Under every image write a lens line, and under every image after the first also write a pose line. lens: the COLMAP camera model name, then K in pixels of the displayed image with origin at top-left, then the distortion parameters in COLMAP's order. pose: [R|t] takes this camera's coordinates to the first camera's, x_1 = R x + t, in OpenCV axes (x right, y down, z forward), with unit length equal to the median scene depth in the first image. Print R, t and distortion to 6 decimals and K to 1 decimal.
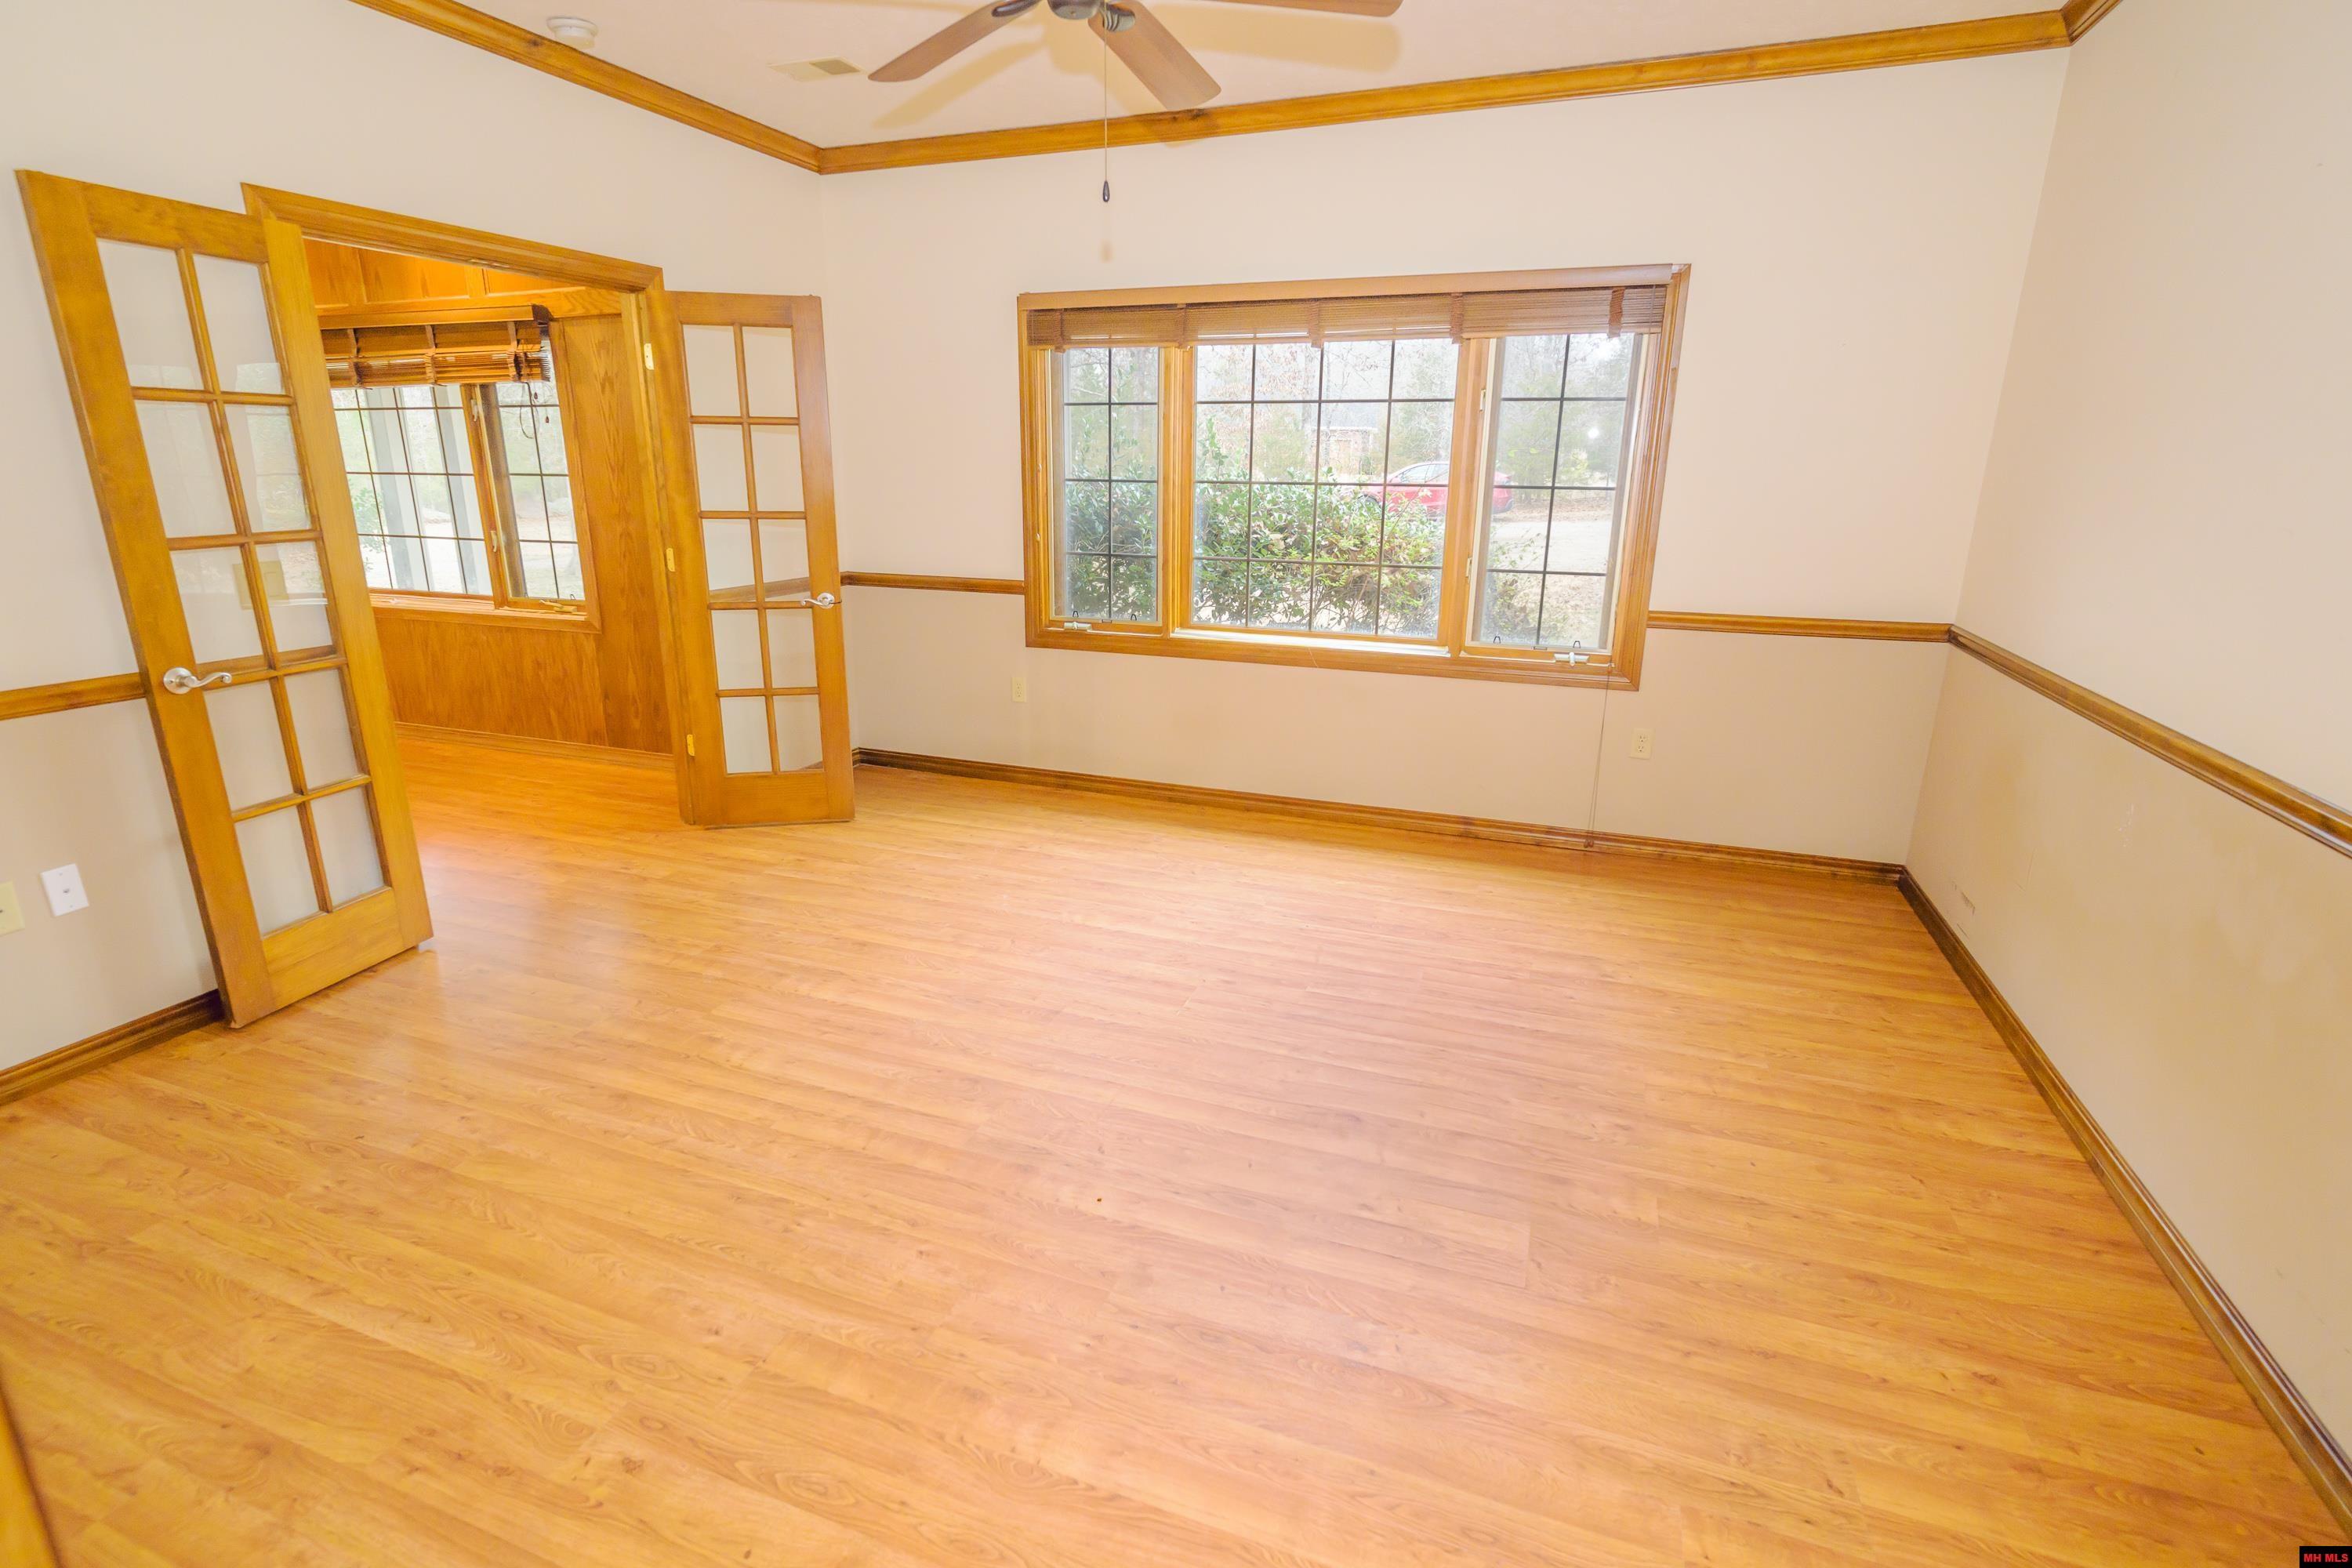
lens RADIAL K [[1115.9, 0, 1166.9], [0, 1115.9, 782.7], [0, 0, 1]] dist [-0.003815, 0.000245]
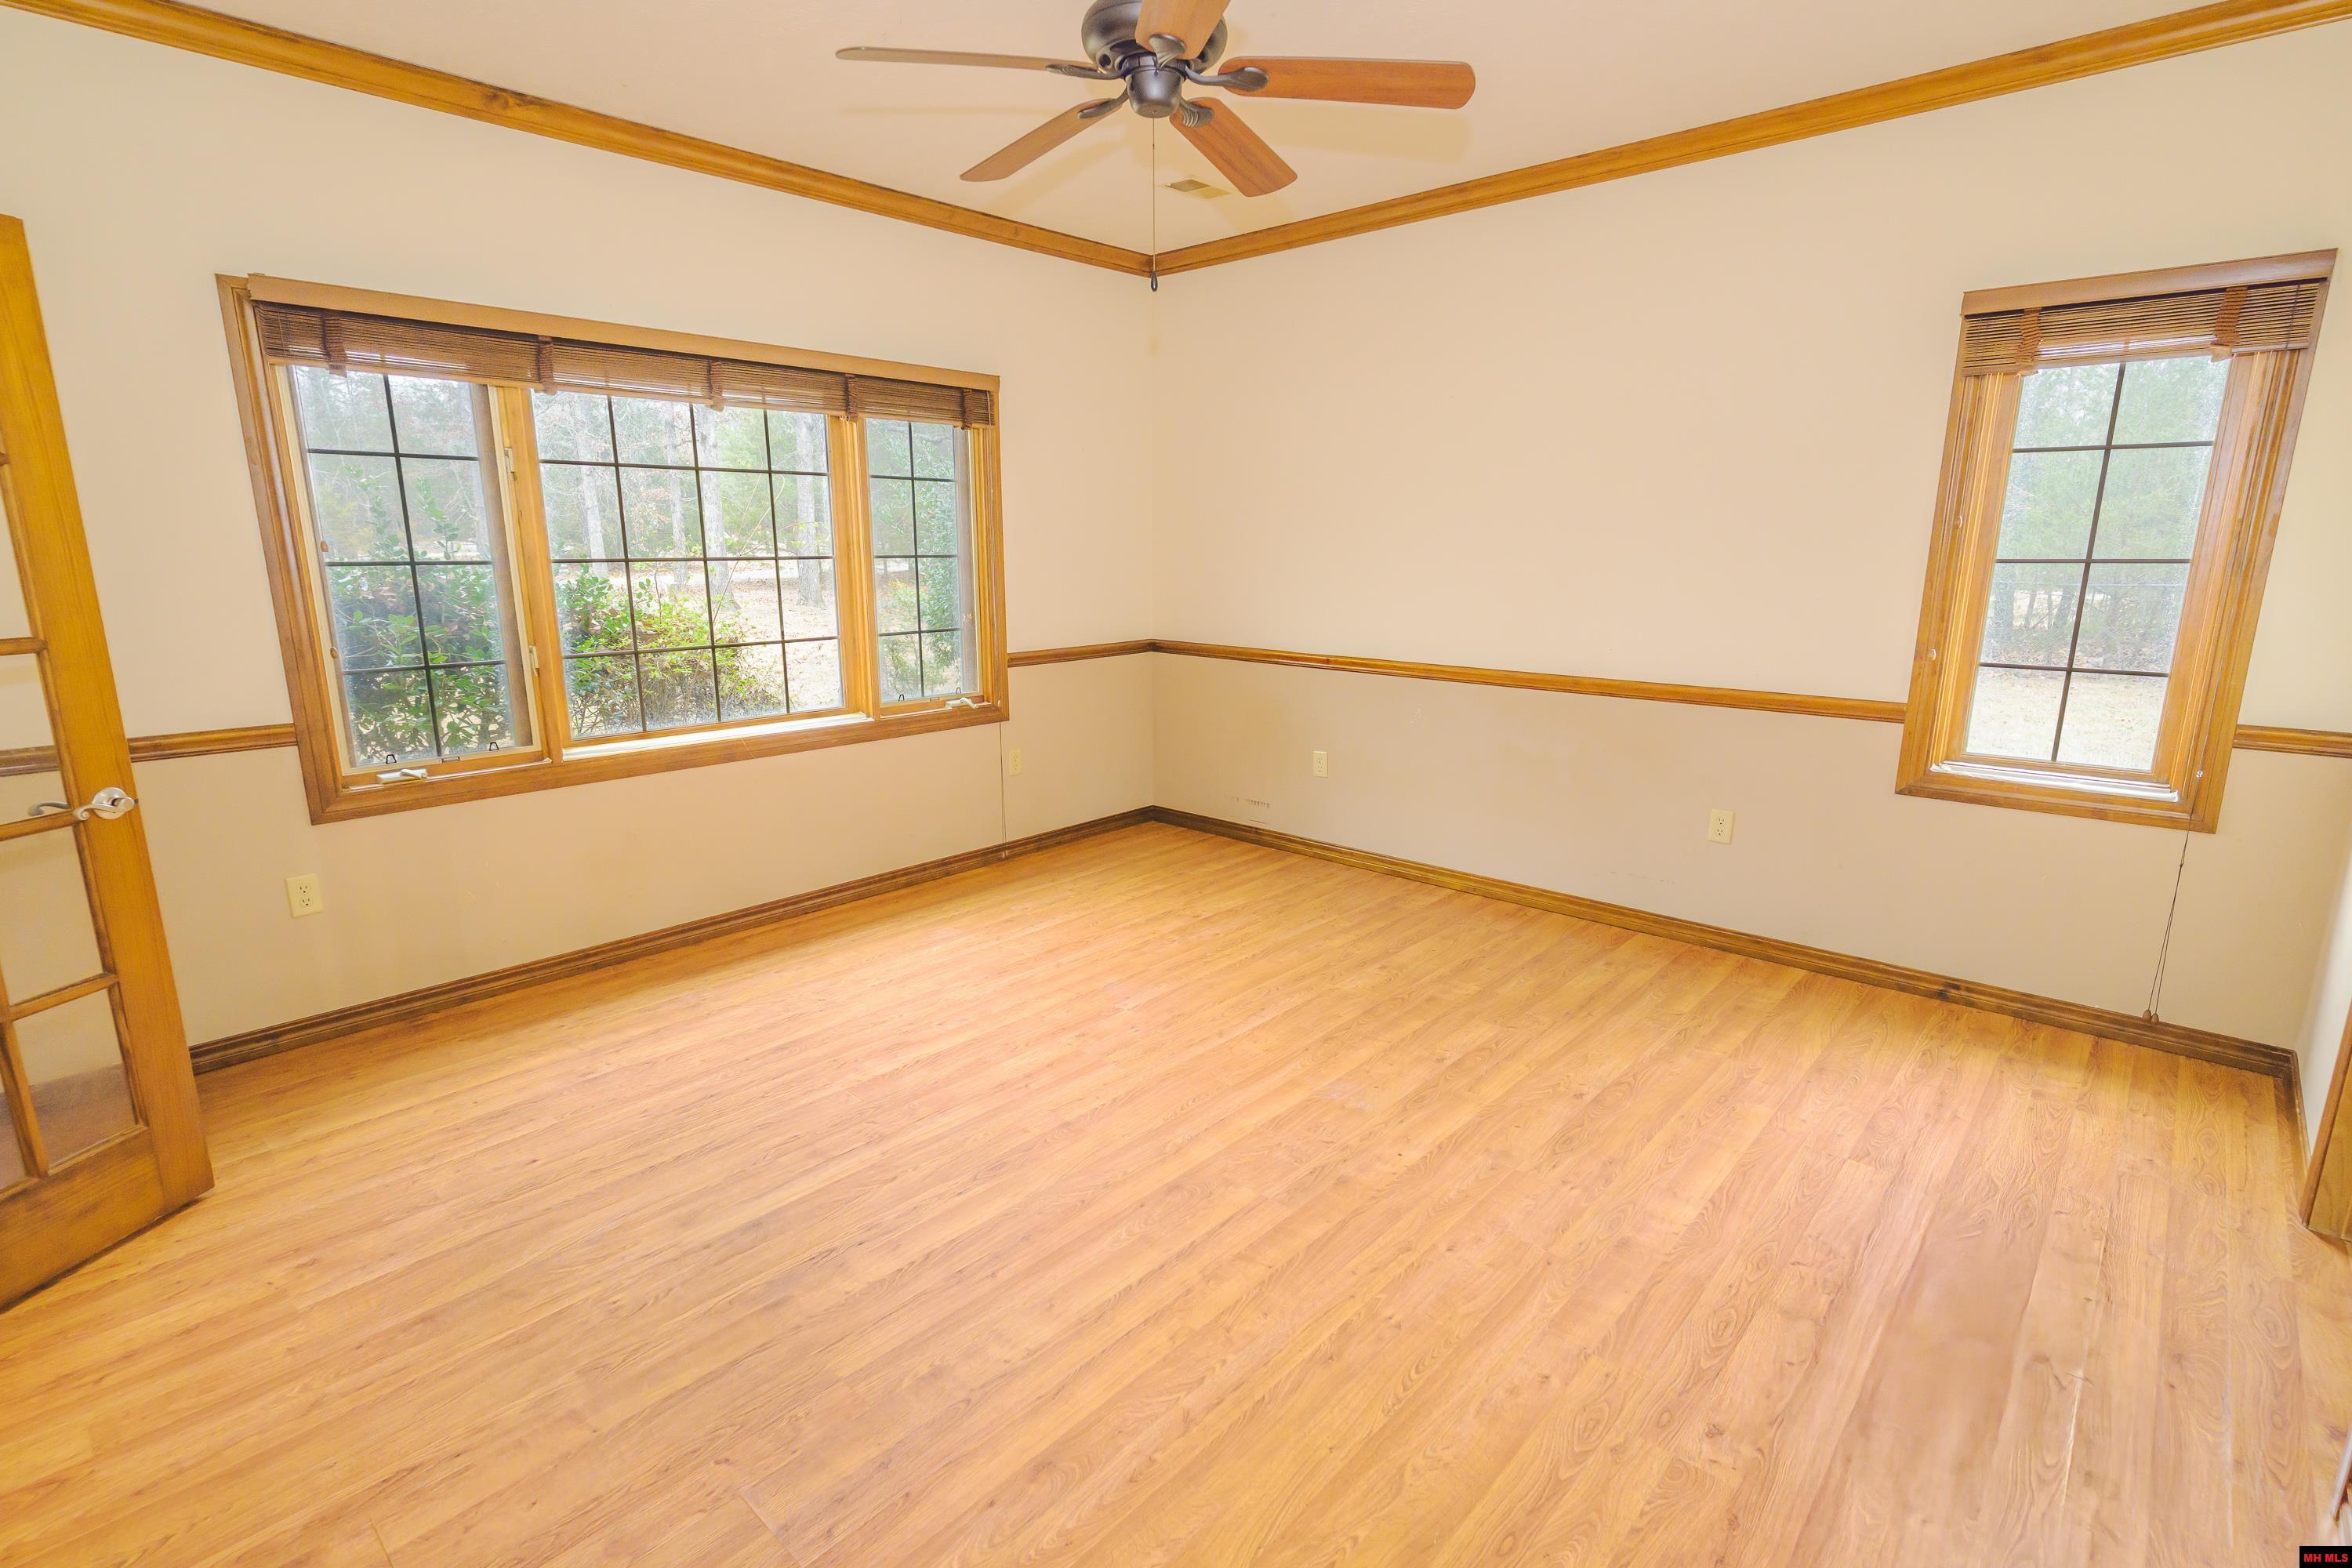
lens RADIAL K [[1115.9, 0, 1166.9], [0, 1115.9, 782.7], [0, 0, 1]] dist [-0.003815, 0.000245]
pose [[0.368119, -0.204878, 0.906925, -0.735835], [0.260026, 0.959184, 0.111140, -0.126277], [-0.892679, 0.194911, 0.406367, 0.432754]]
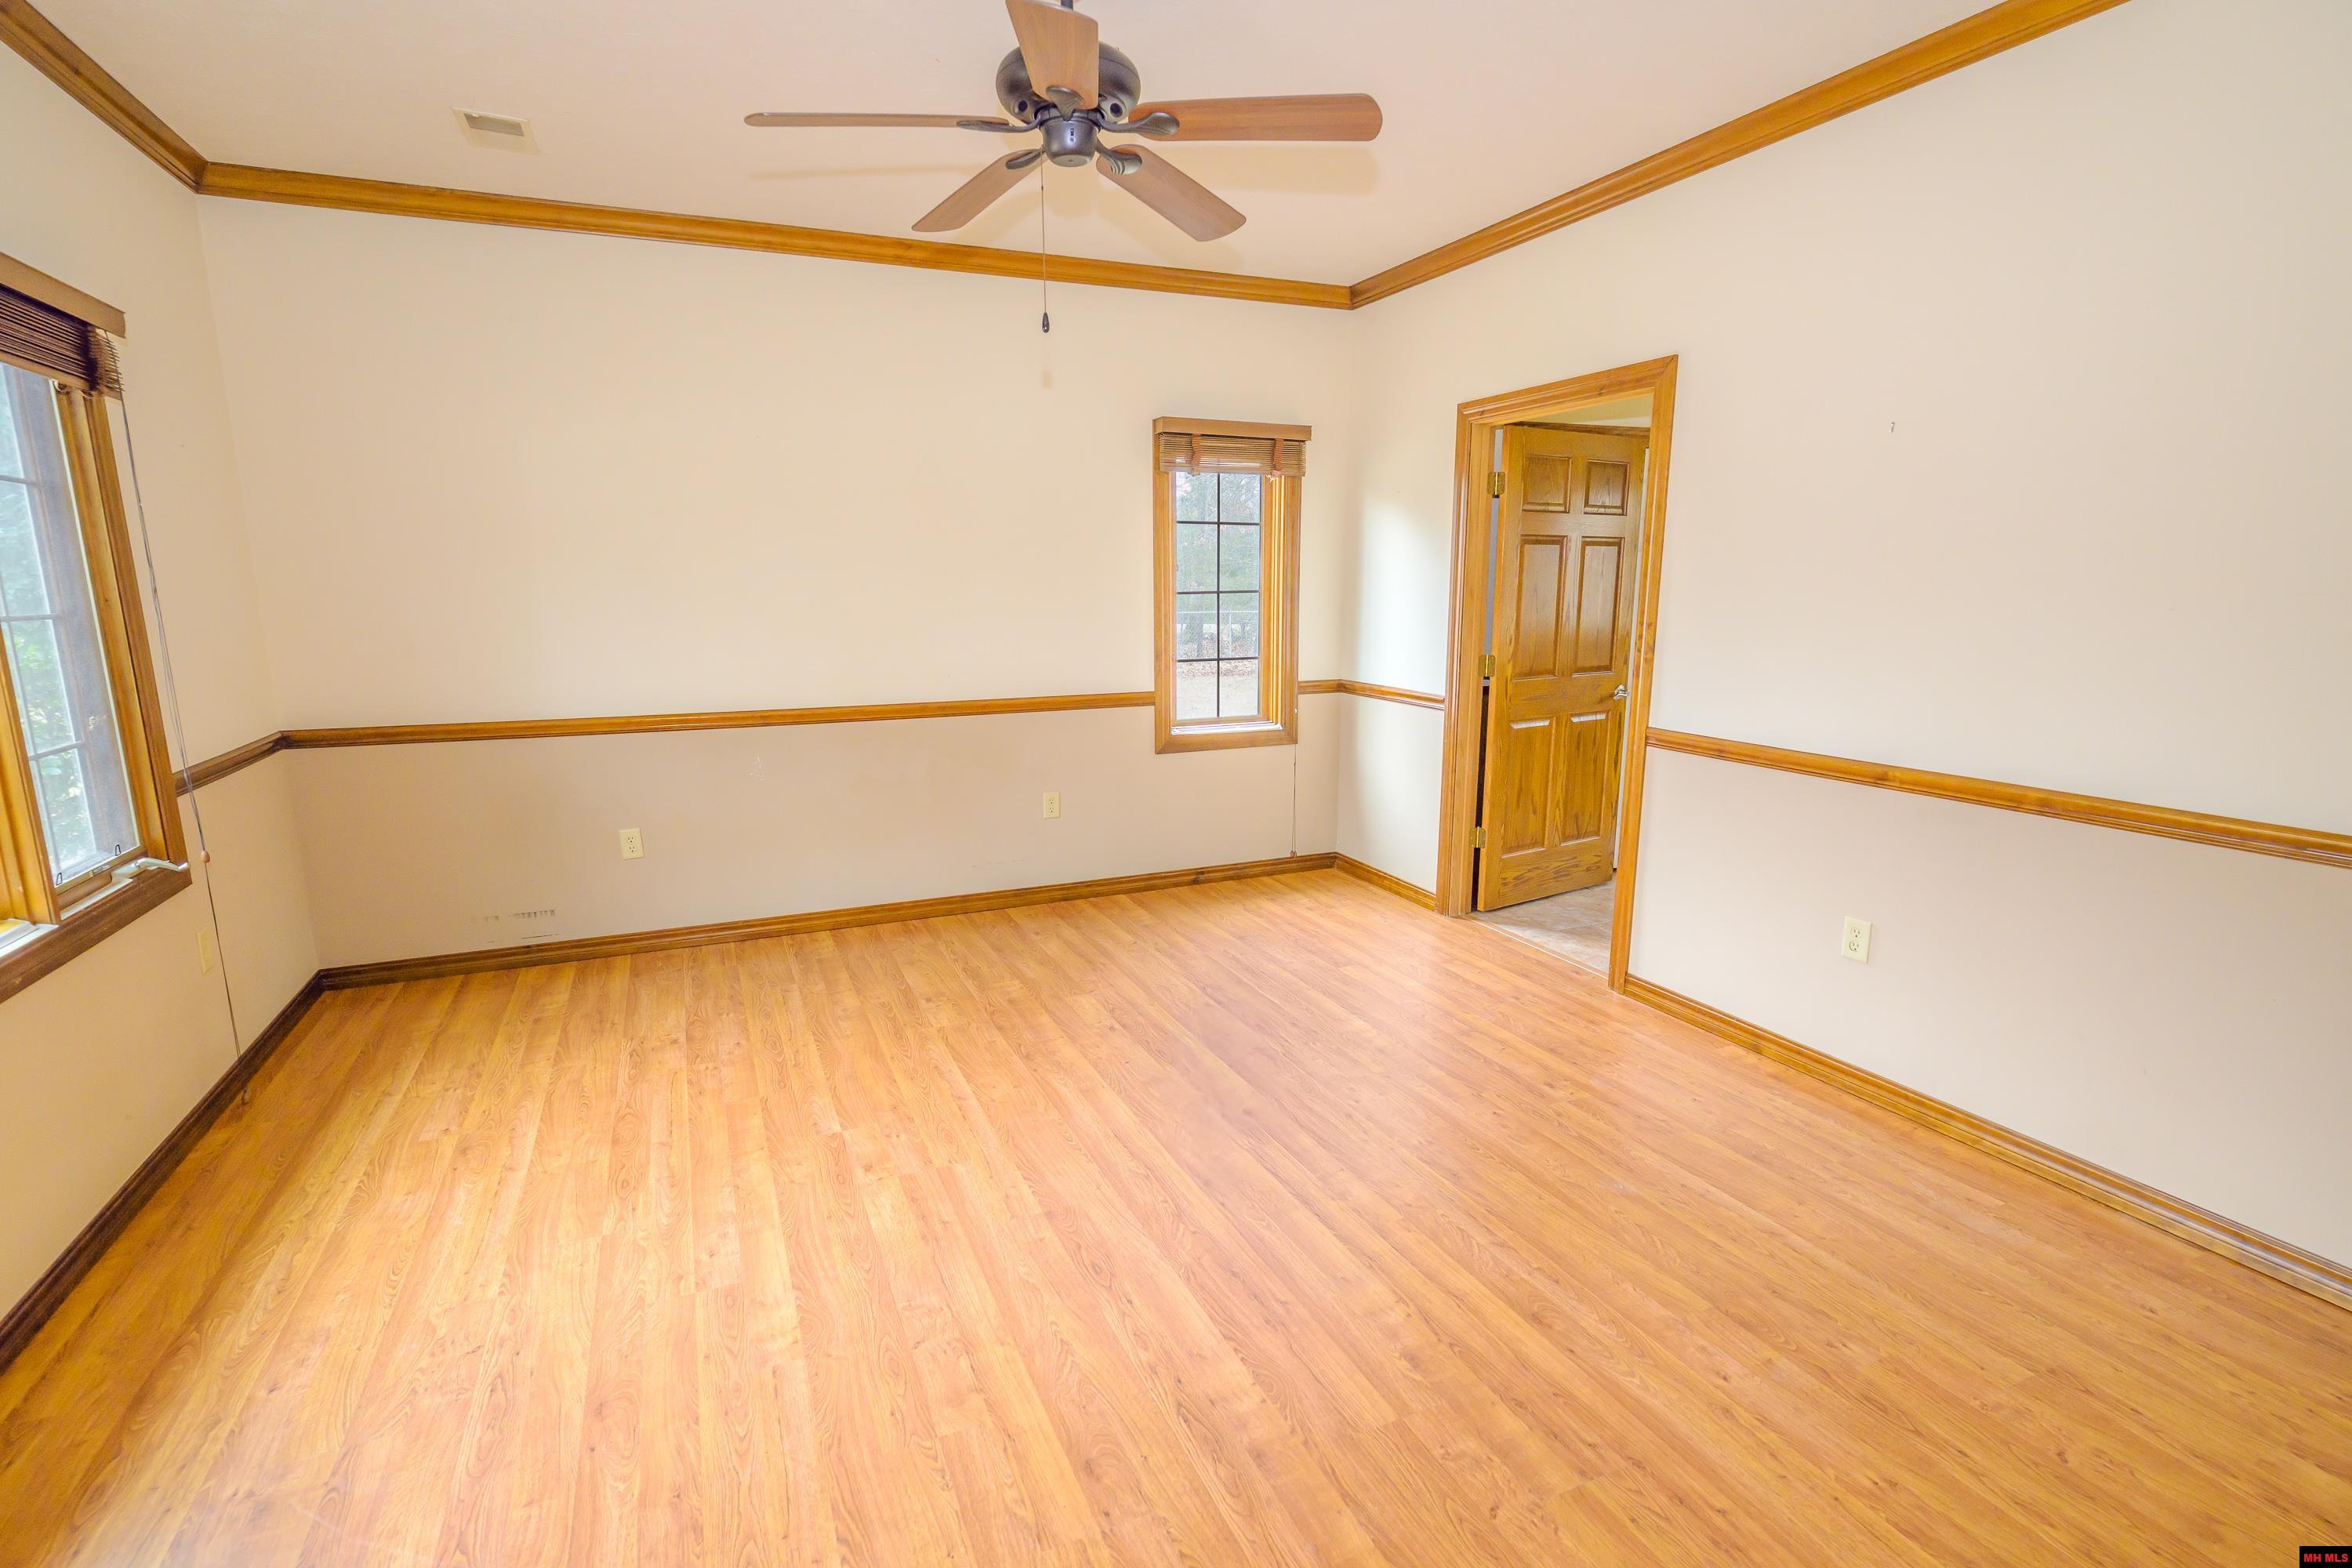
lens RADIAL K [[1115.9, 0, 1166.9], [0, 1115.9, 782.7], [0, 0, 1]] dist [-0.003815, 0.000245]
pose [[-0.699575, -0.133484, 0.701981, -0.618404], [0.196929, 0.908336, 0.368977, -0.334879], [-0.686888, 0.396367, -0.609162, 1.151007]]
